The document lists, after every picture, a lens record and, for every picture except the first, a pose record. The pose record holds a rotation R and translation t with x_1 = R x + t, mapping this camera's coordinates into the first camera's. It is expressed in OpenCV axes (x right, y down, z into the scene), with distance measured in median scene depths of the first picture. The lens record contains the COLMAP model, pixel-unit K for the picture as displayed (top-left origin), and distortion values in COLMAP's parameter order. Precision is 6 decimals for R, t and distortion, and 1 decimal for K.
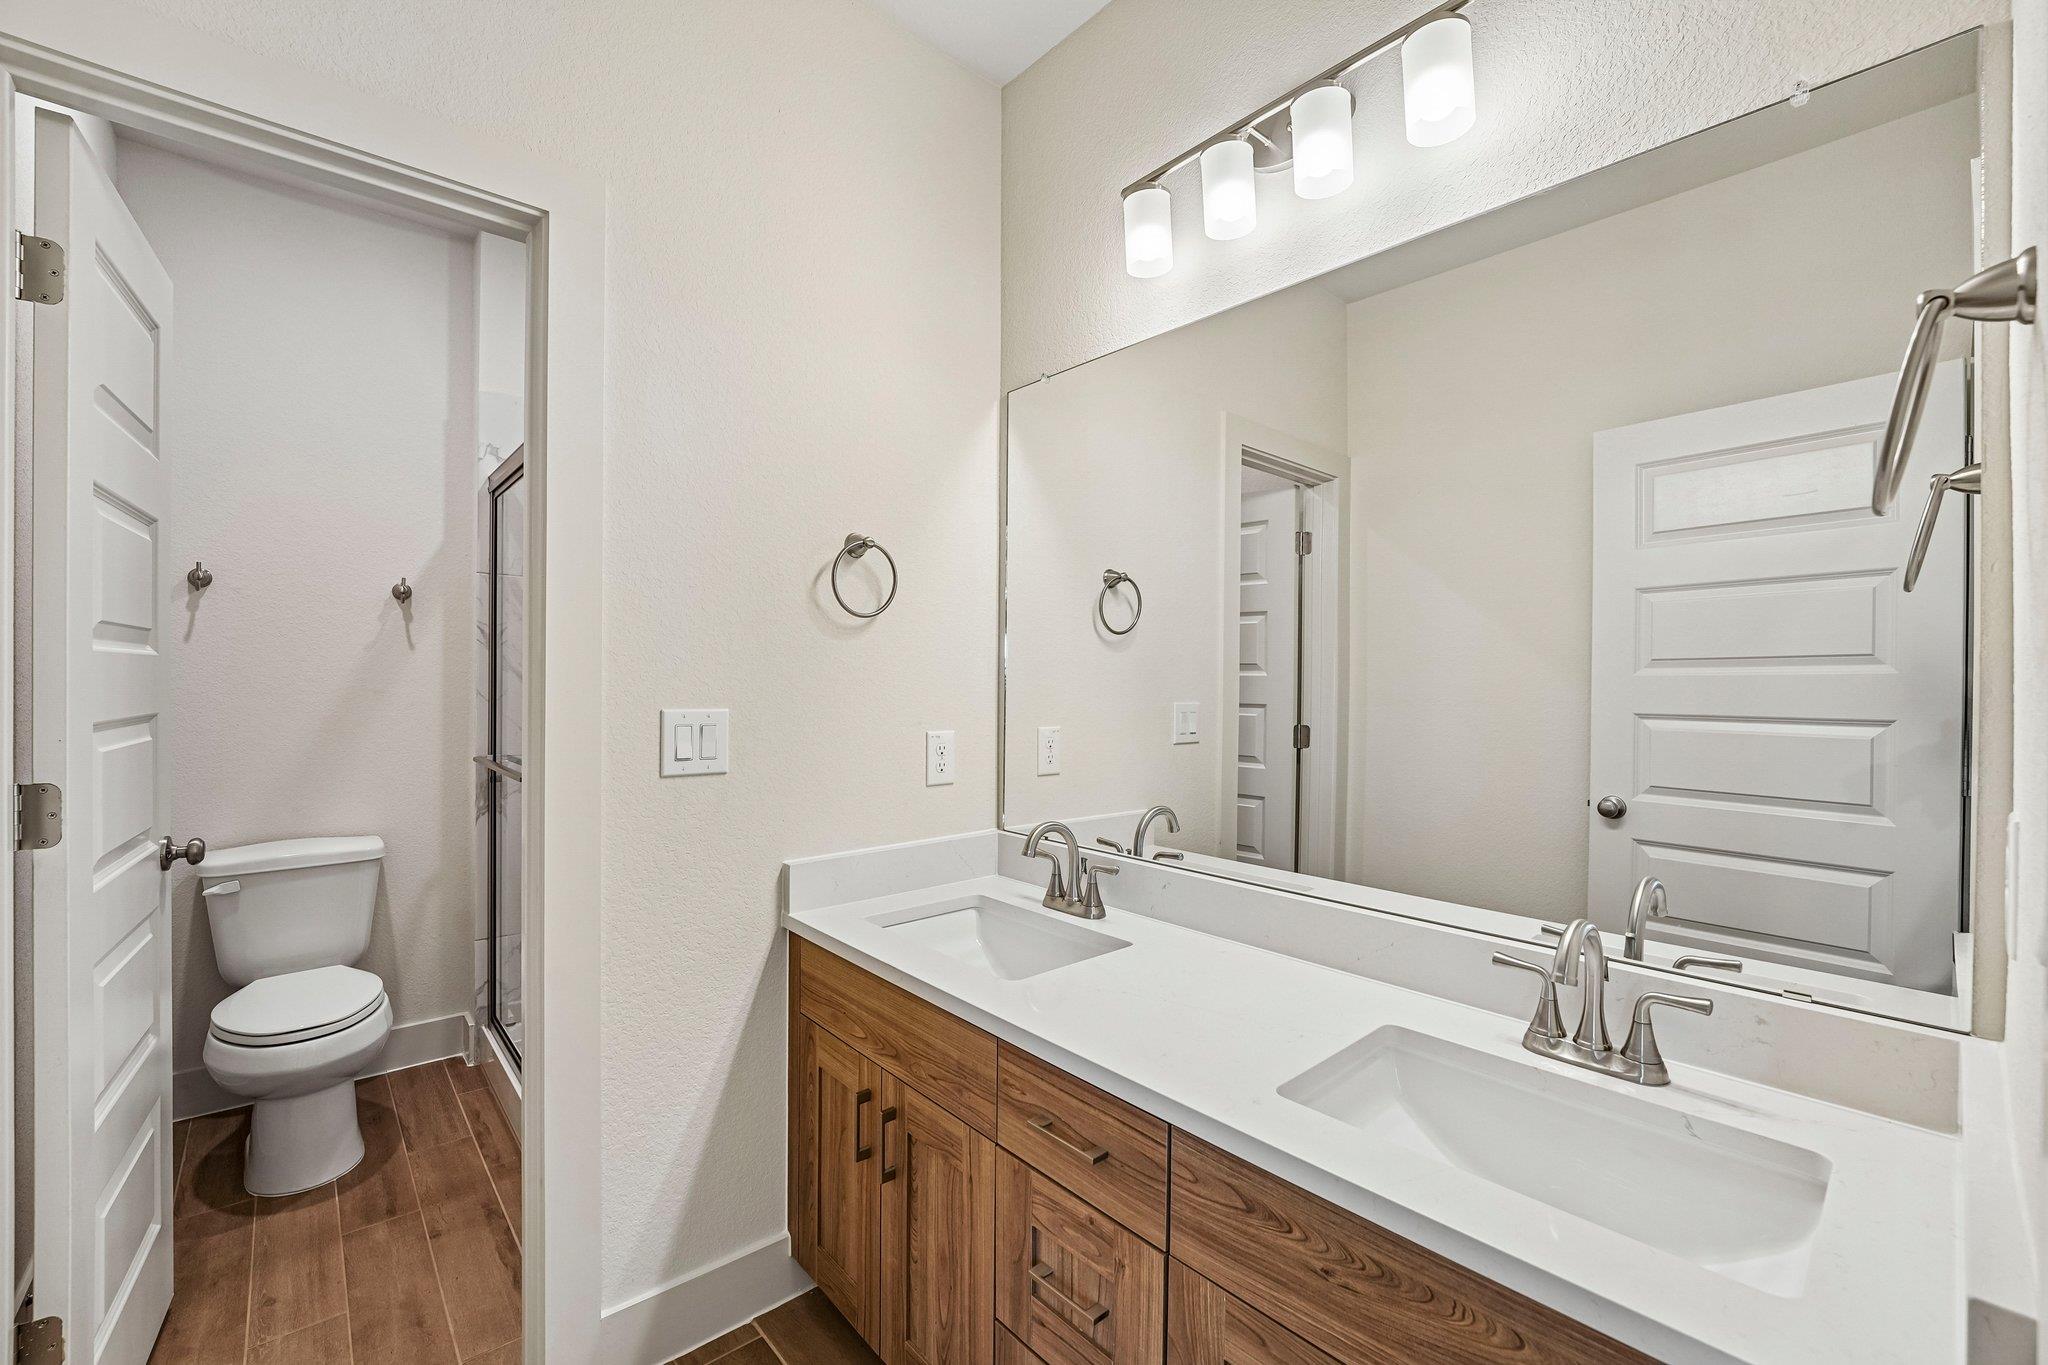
lens RADIAL K [[833.2, 0, 1013.2], [0, 833.2, 679.3], [0, 0, 1]] dist [-0.022310, -0.000269]
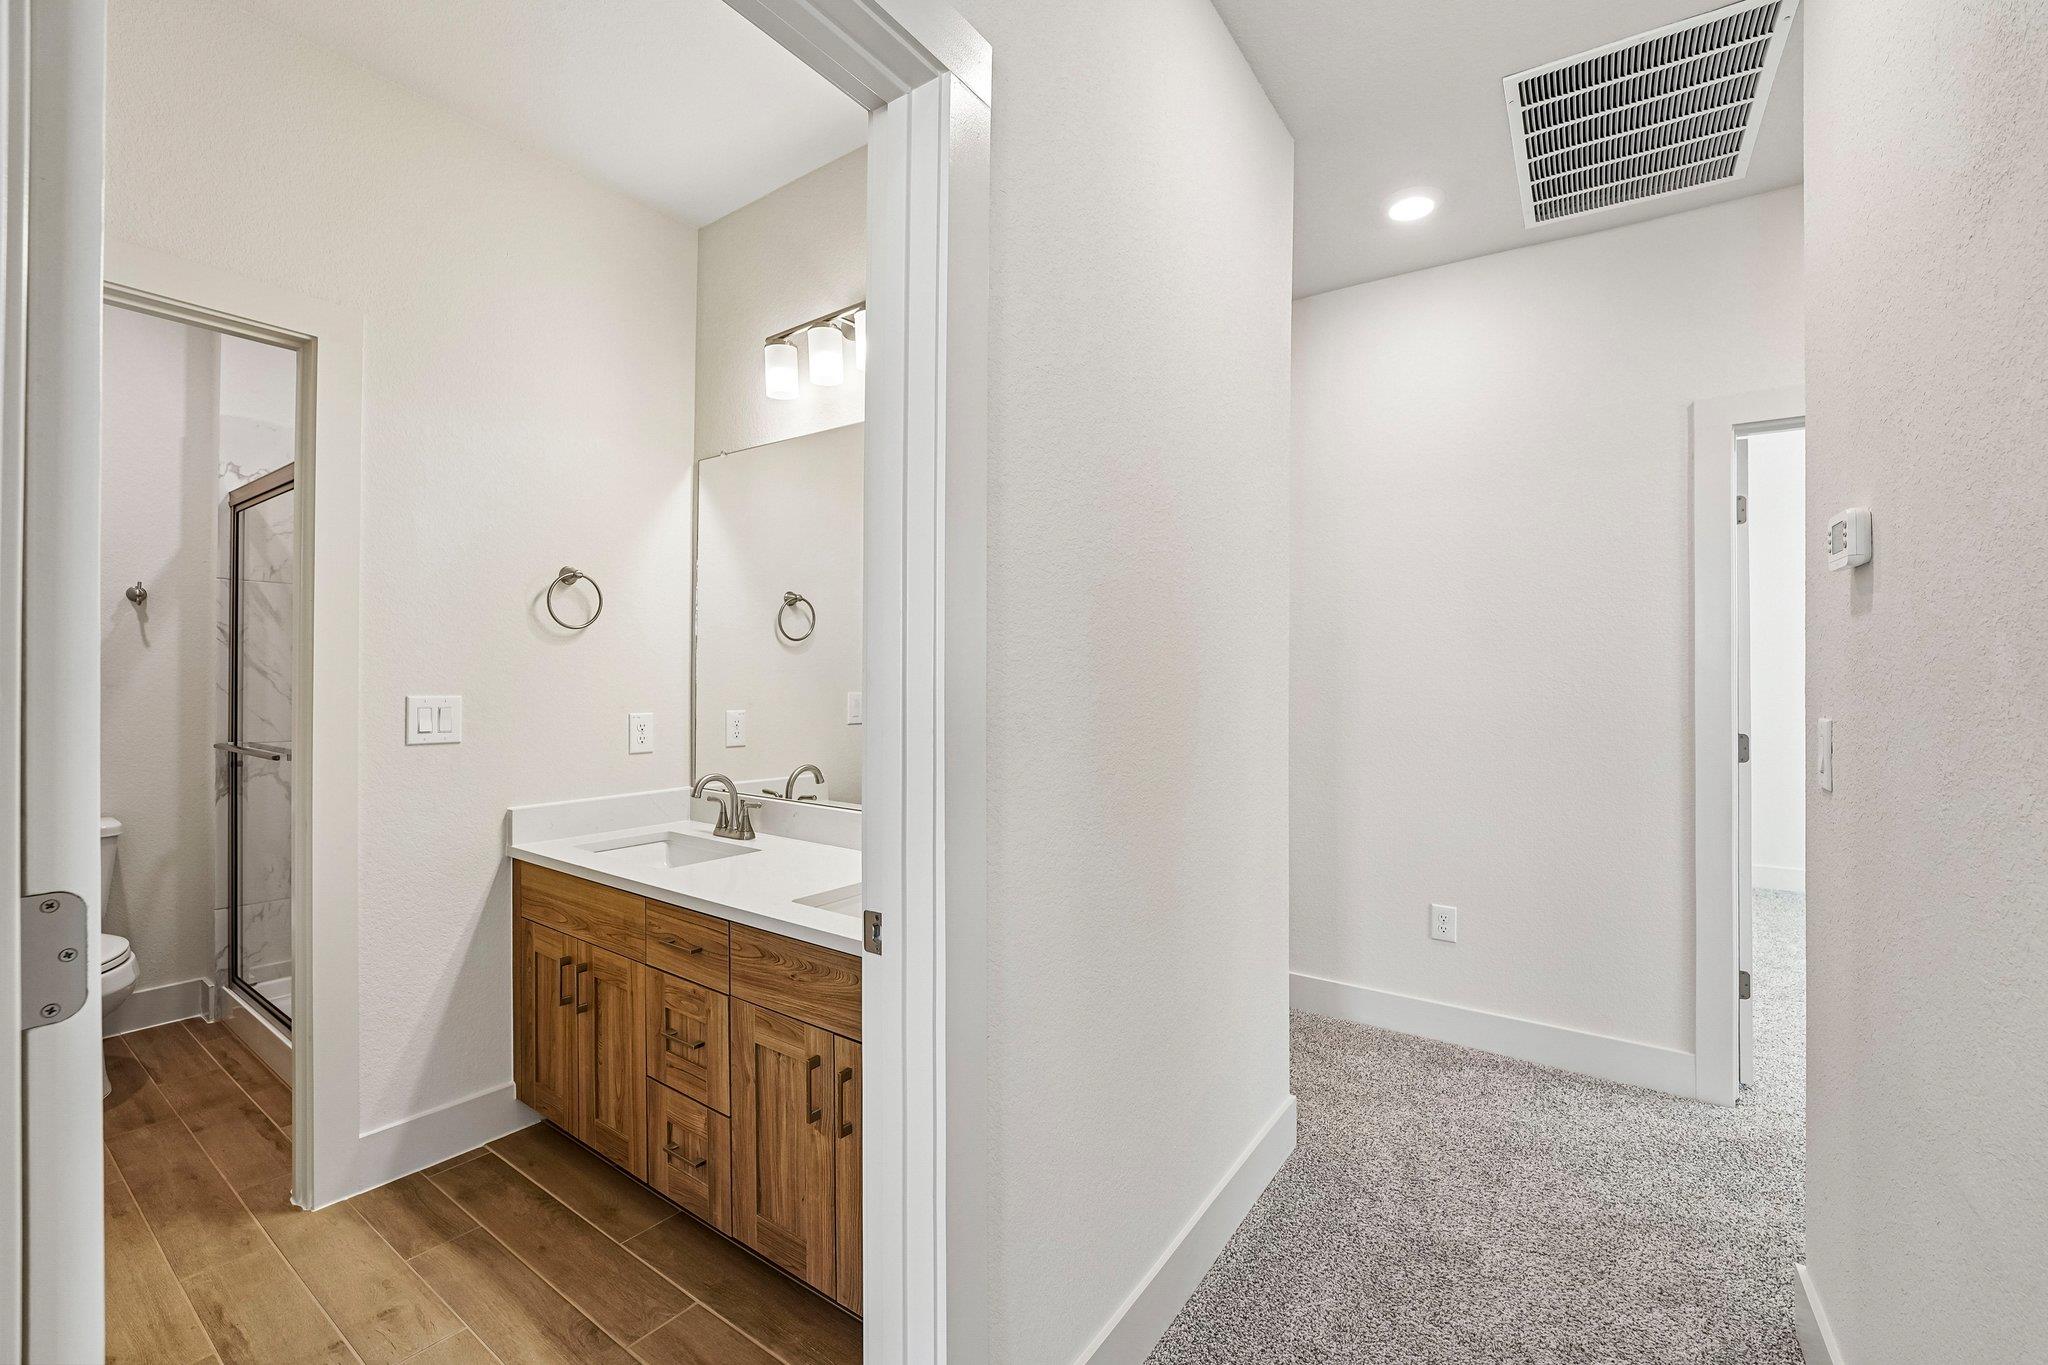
lens RADIAL K [[832.8, 0, 1031.2], [0, 832.8, 677.5], [0, 0, 1]] dist [-0.033058, 0.005053]
pose [[0.967469, -0.000179, 0.252990, 0.211445], [-0.000643, 0.999995, 0.003168, 0.000492], [-0.252989, -0.003228, 0.967464, -0.516906]]
